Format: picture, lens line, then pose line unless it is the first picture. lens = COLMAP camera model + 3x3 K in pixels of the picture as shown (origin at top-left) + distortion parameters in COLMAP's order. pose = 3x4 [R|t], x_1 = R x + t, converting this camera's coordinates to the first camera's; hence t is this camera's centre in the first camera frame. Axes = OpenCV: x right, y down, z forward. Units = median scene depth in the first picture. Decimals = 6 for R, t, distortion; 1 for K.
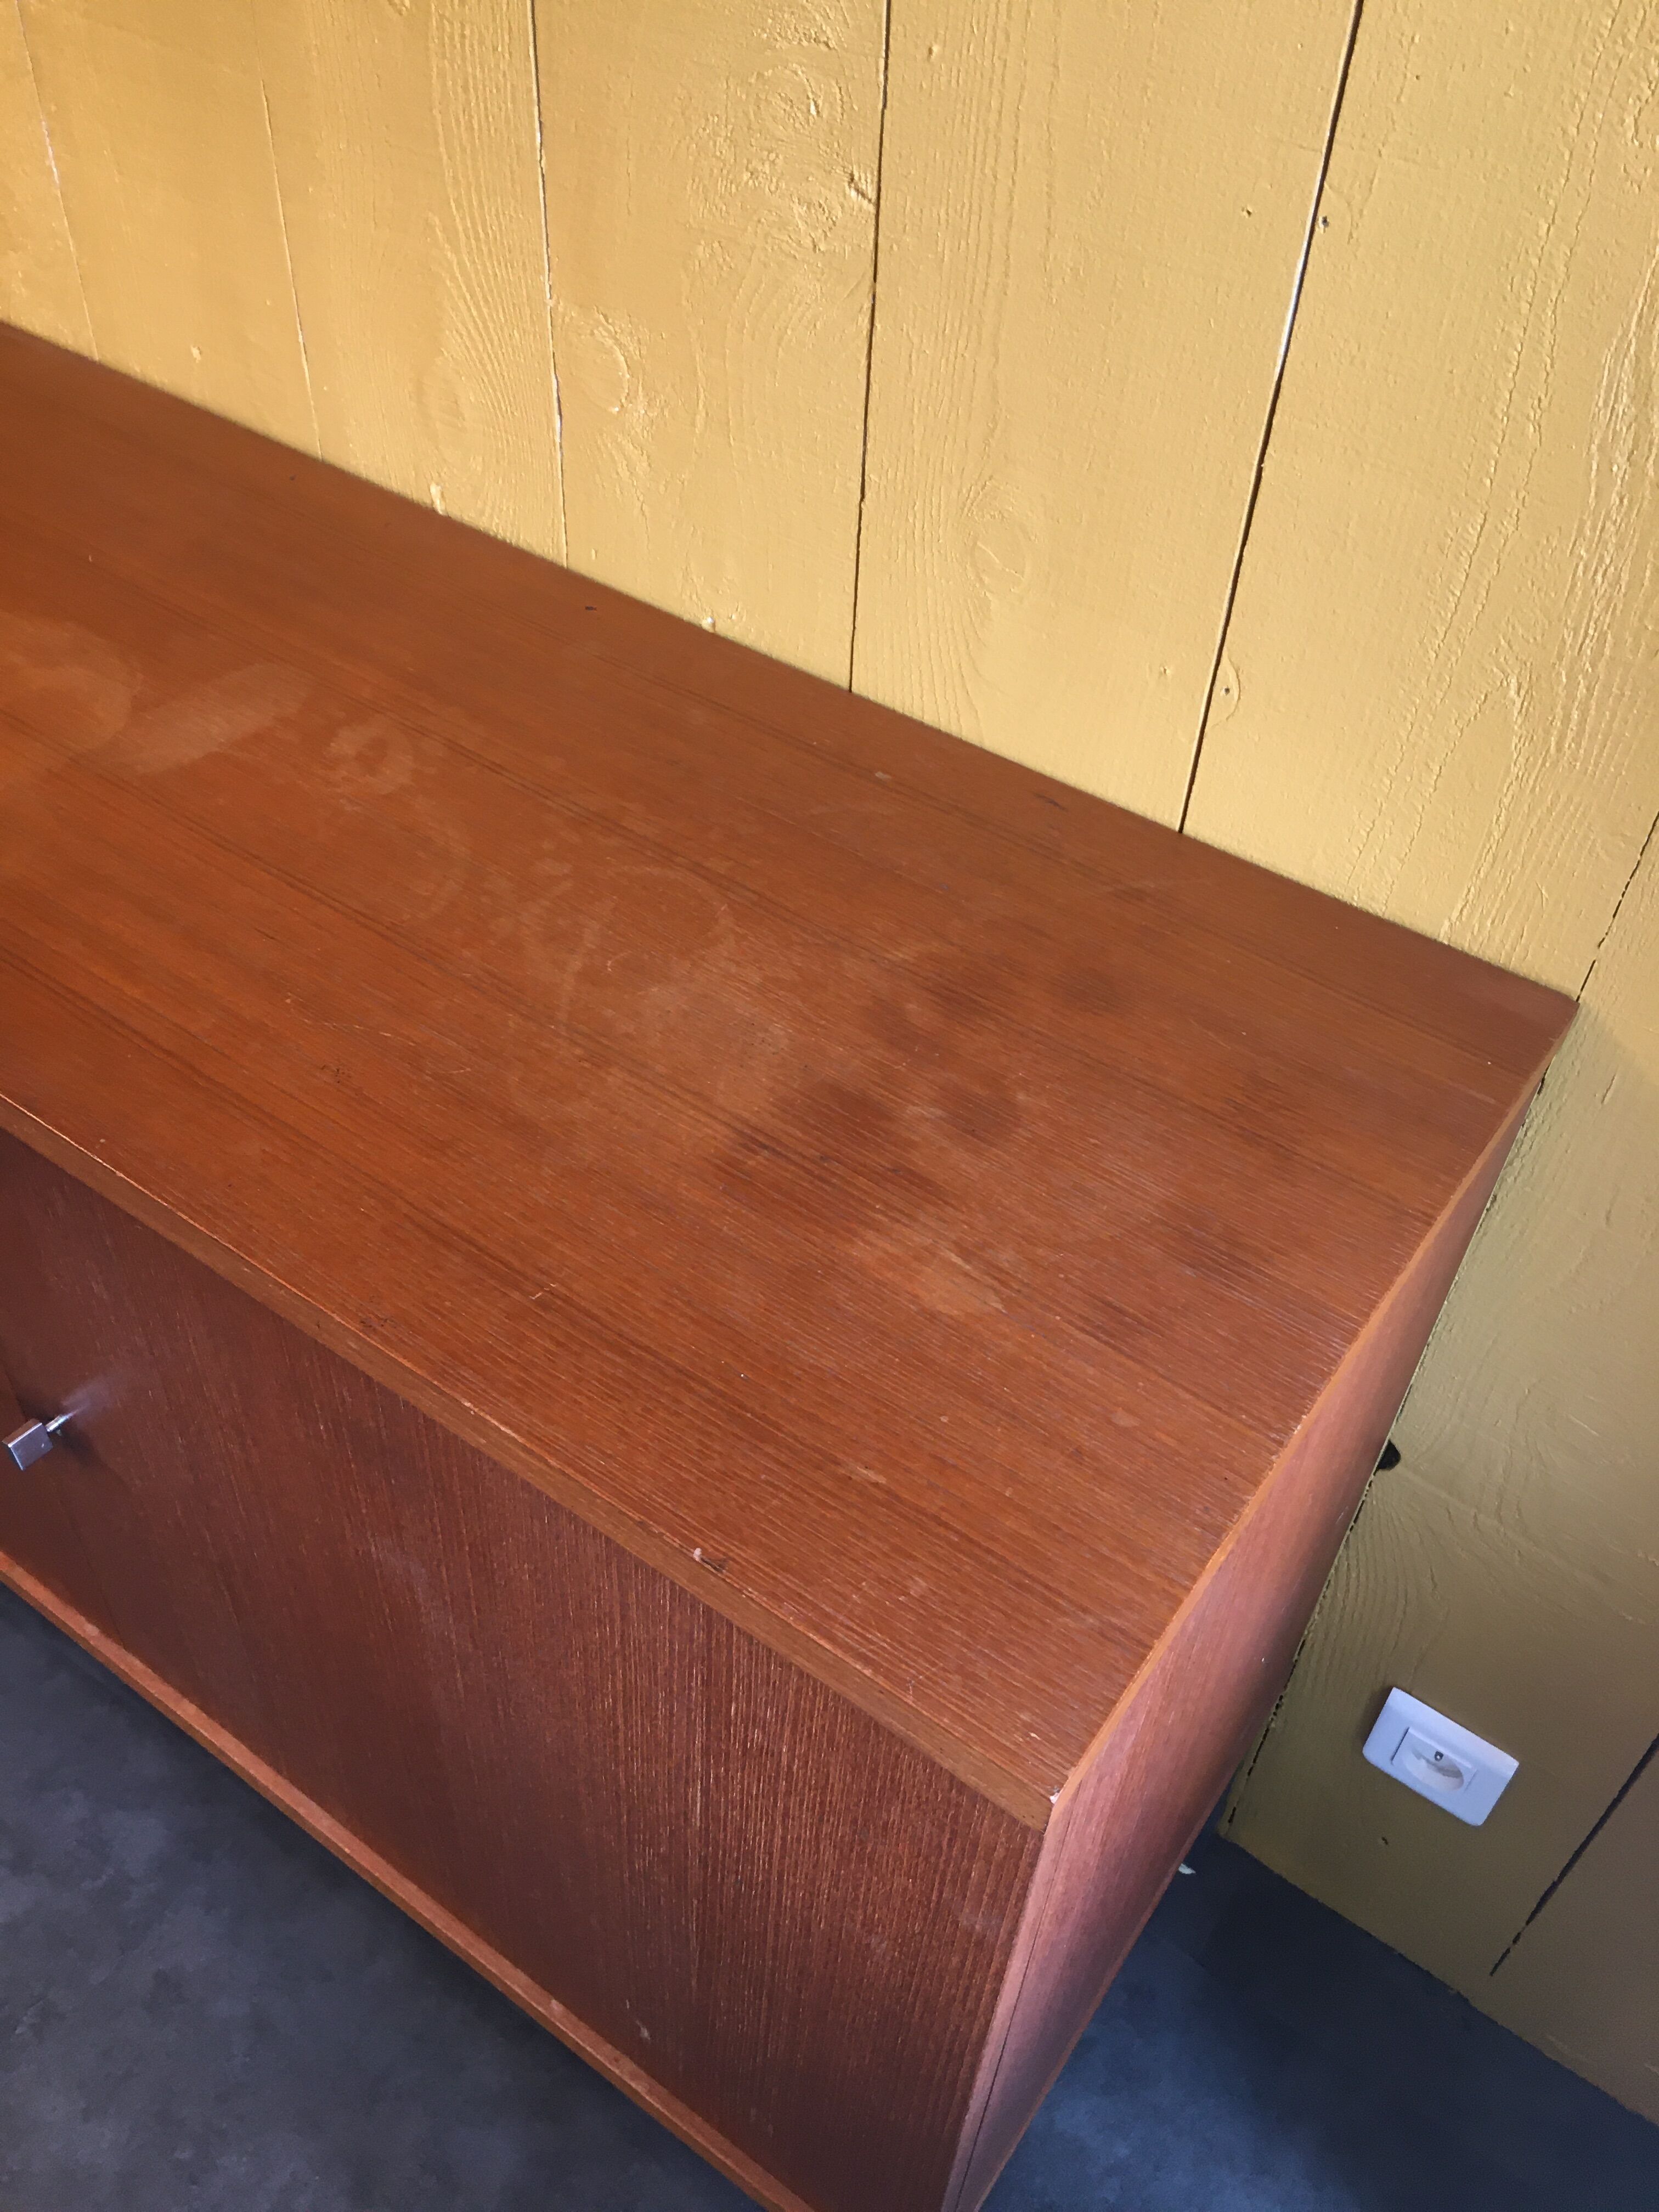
lens RADIAL K [[1899.7, 0, 838.3], [0, 1899.7, 1102.4], [0, 0, 1]] dist [0.075330, -0.105849]
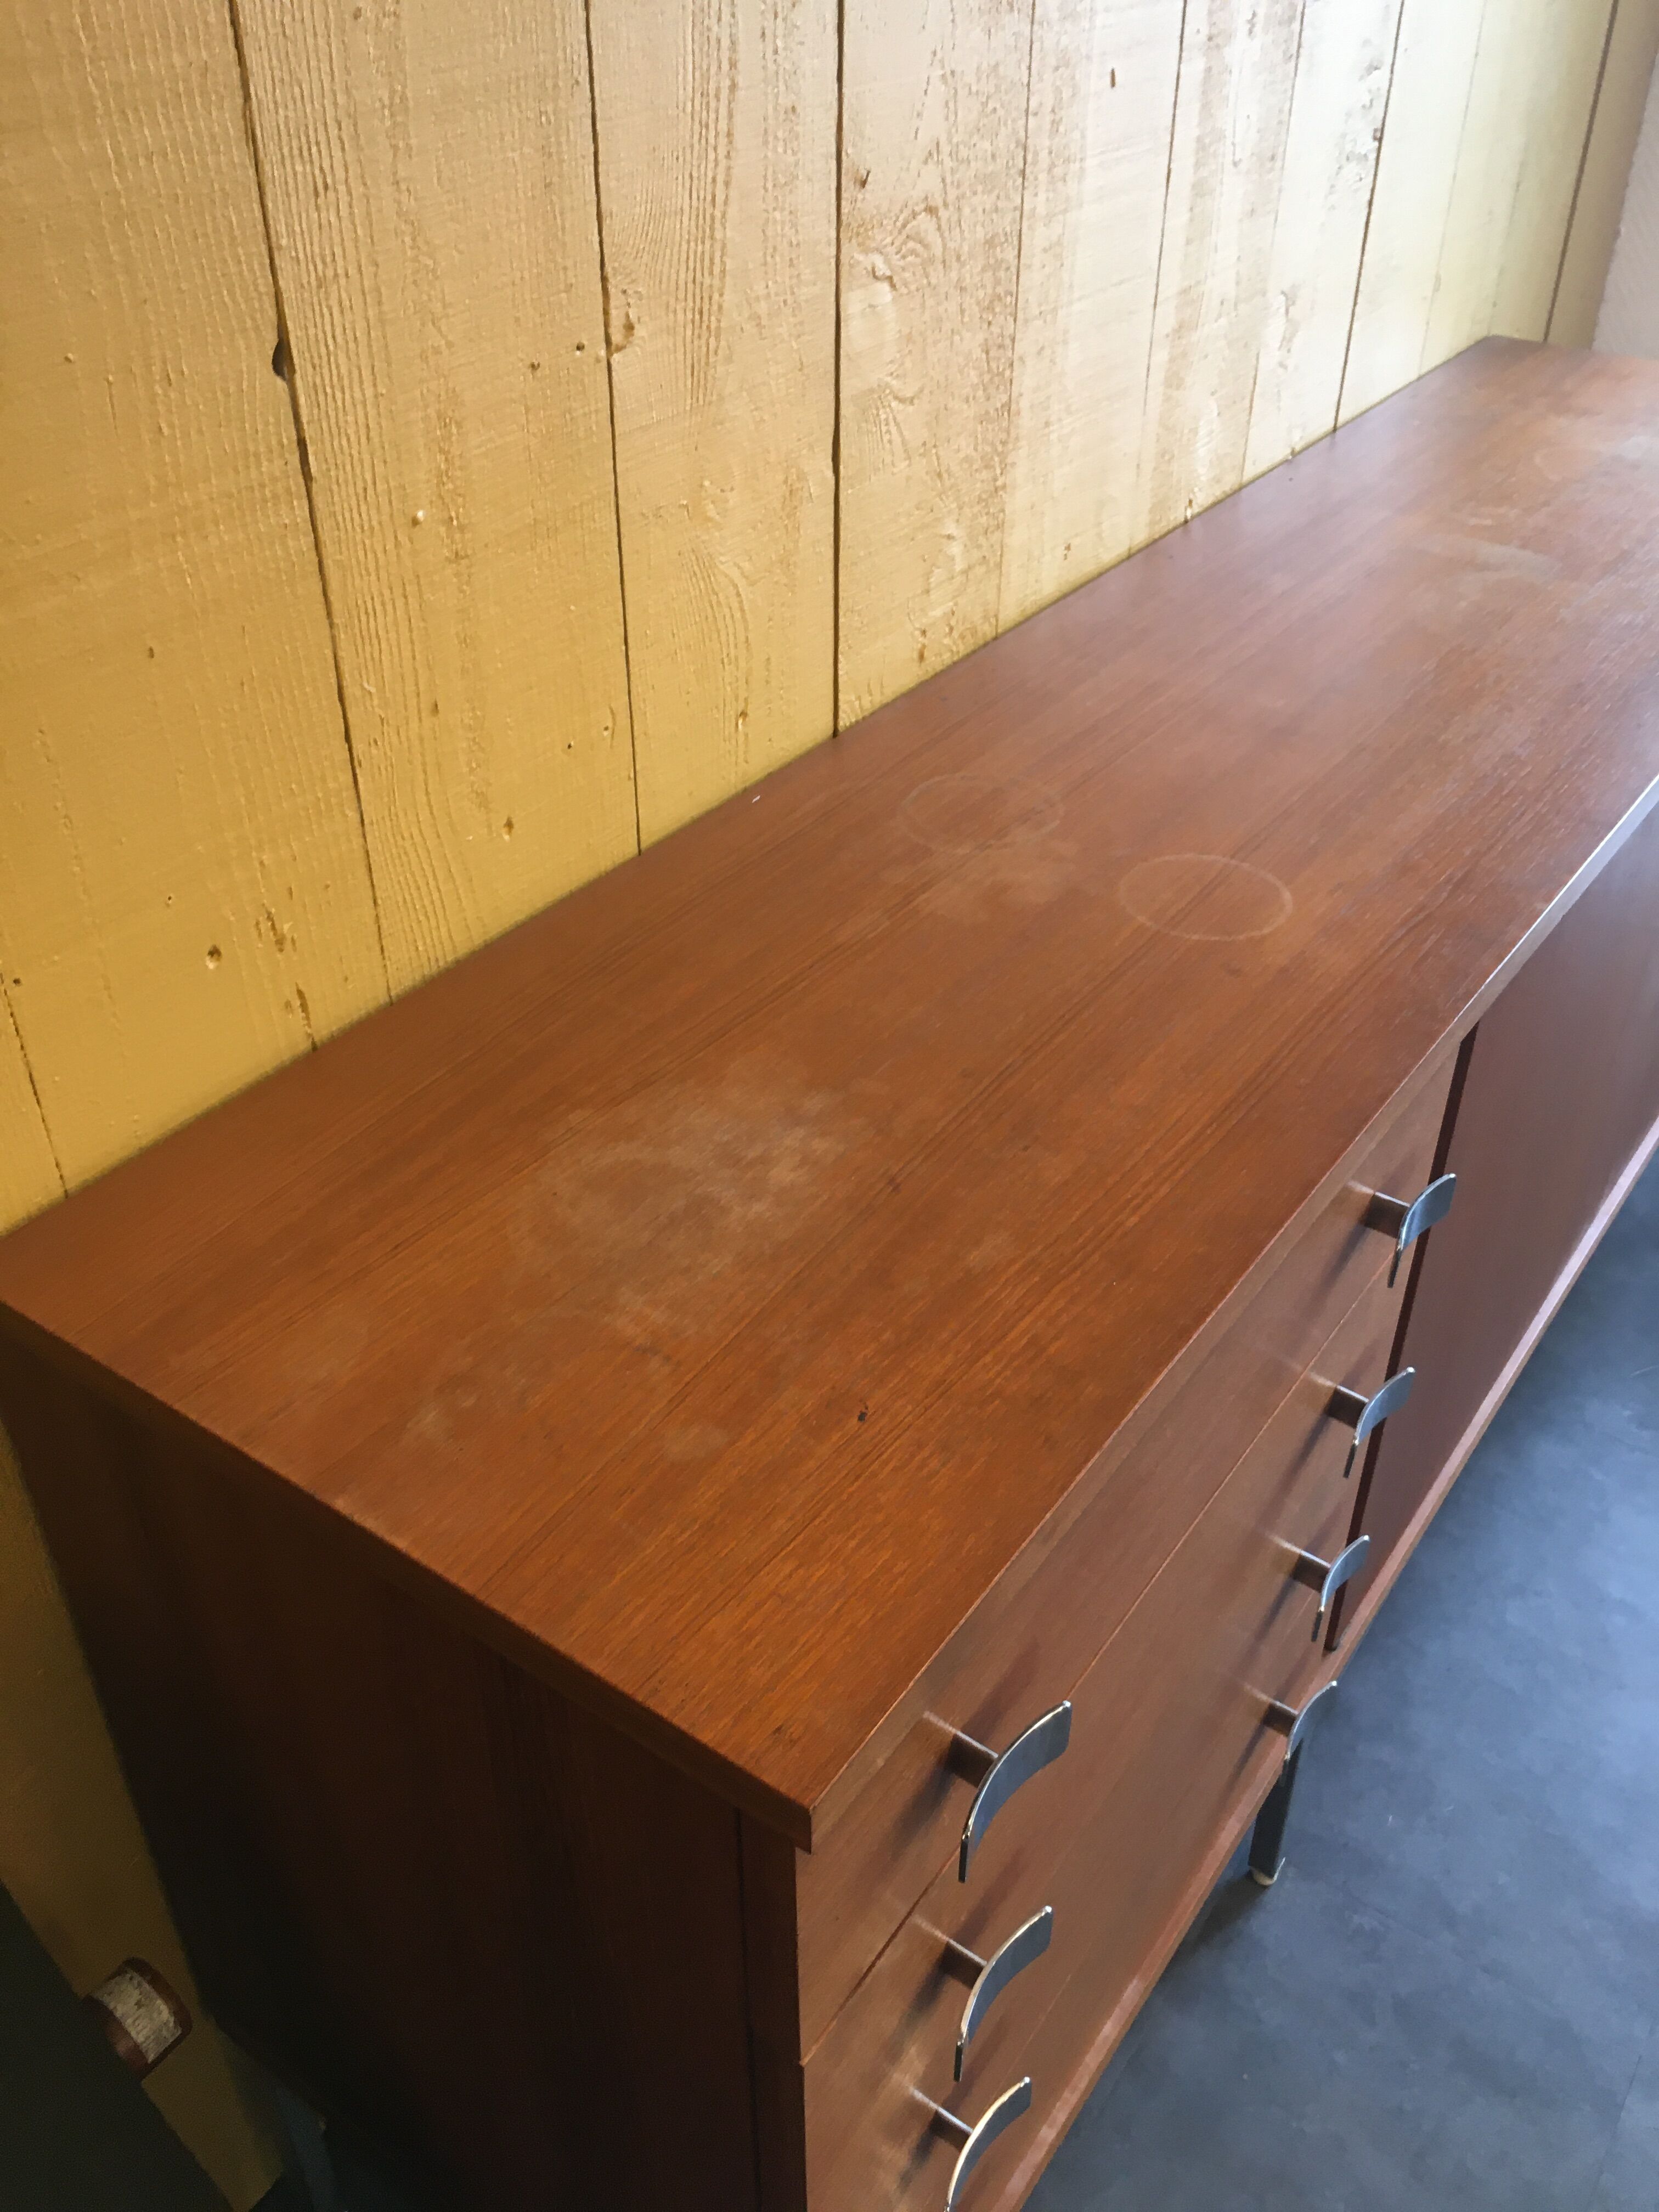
lens RADIAL K [[1899.7, 0, 813.8], [0, 1899.7, 1093.5], [0, 0, 1]] dist [0.075330, -0.105849]
pose [[0.007225, -0.623398, 0.781872, -2.001188], [0.707567, 0.555694, 0.436524, -1.121172], [-0.706609, 0.550073, 0.445111, 1.007694]]
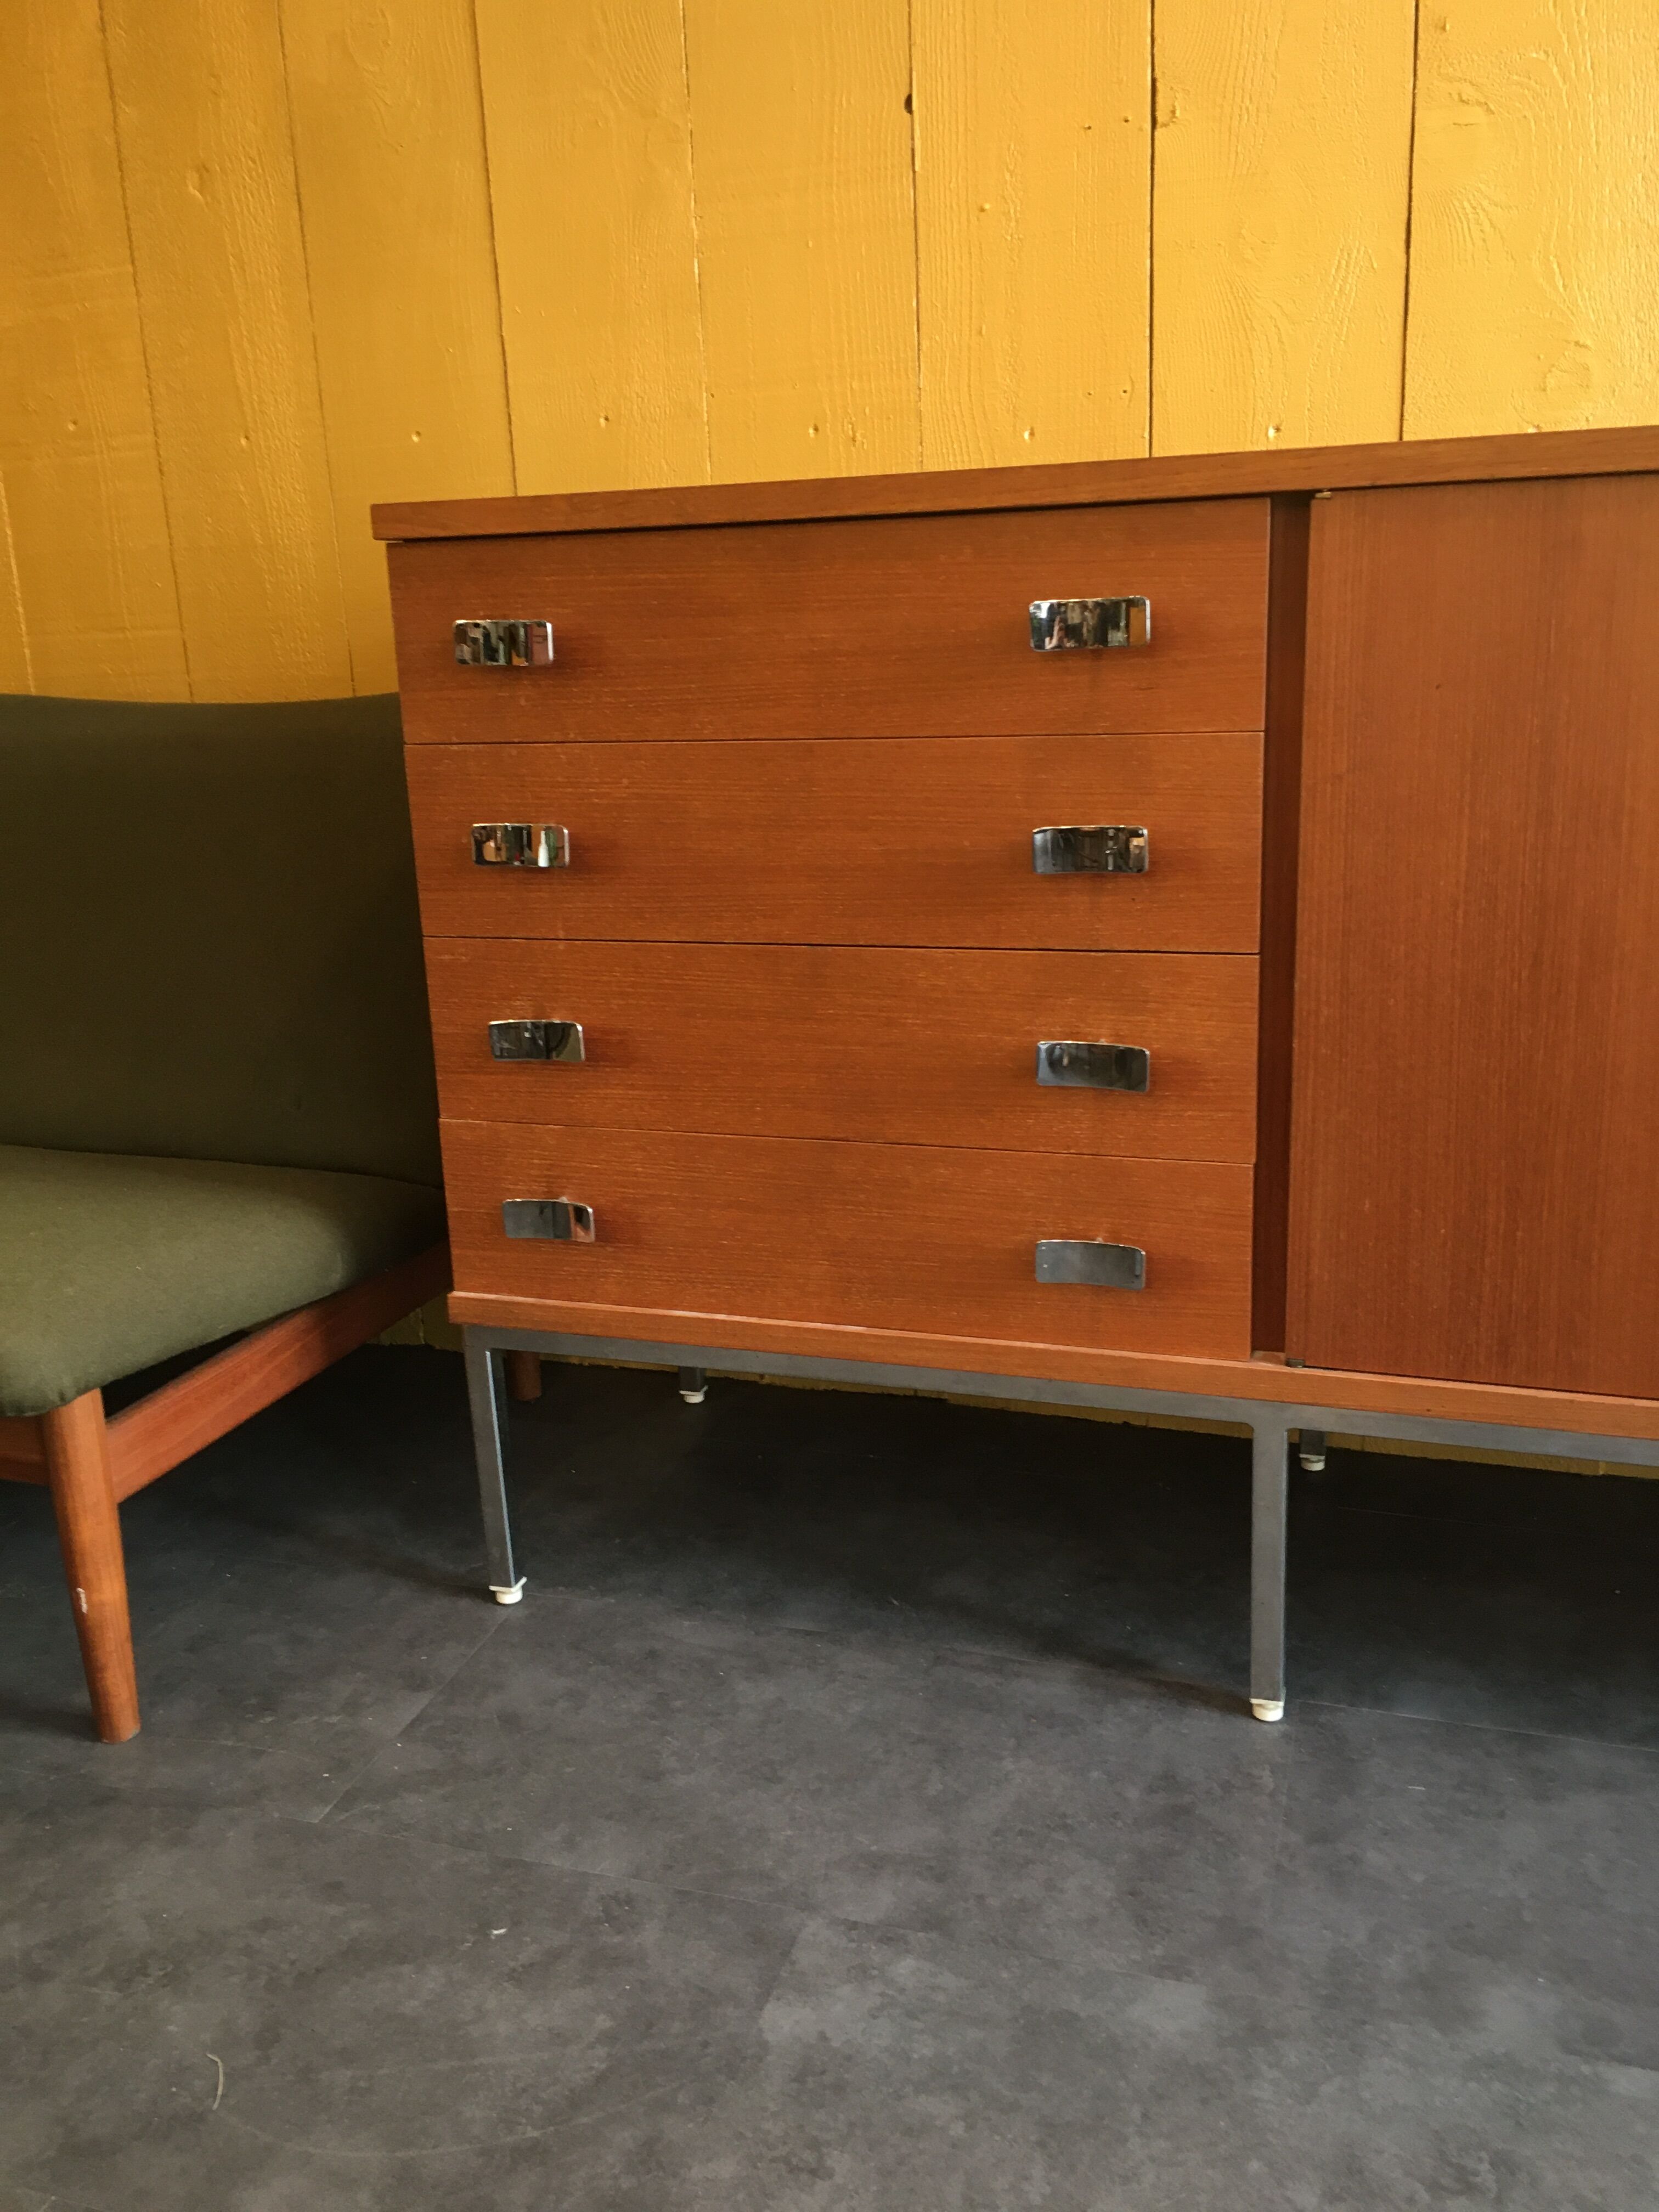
lens RADIAL K [[1899.7, 0, 822.8], [0, 1899.7, 1105.3], [0, 0, 1]] dist [0.075330, -0.105849]
pose [[0.956223, -0.153367, 0.249233, -1.739551], [0.257555, 0.845406, -0.467926, 0.519224], [-0.138938, 0.511632, 0.847896, 0.365564]]
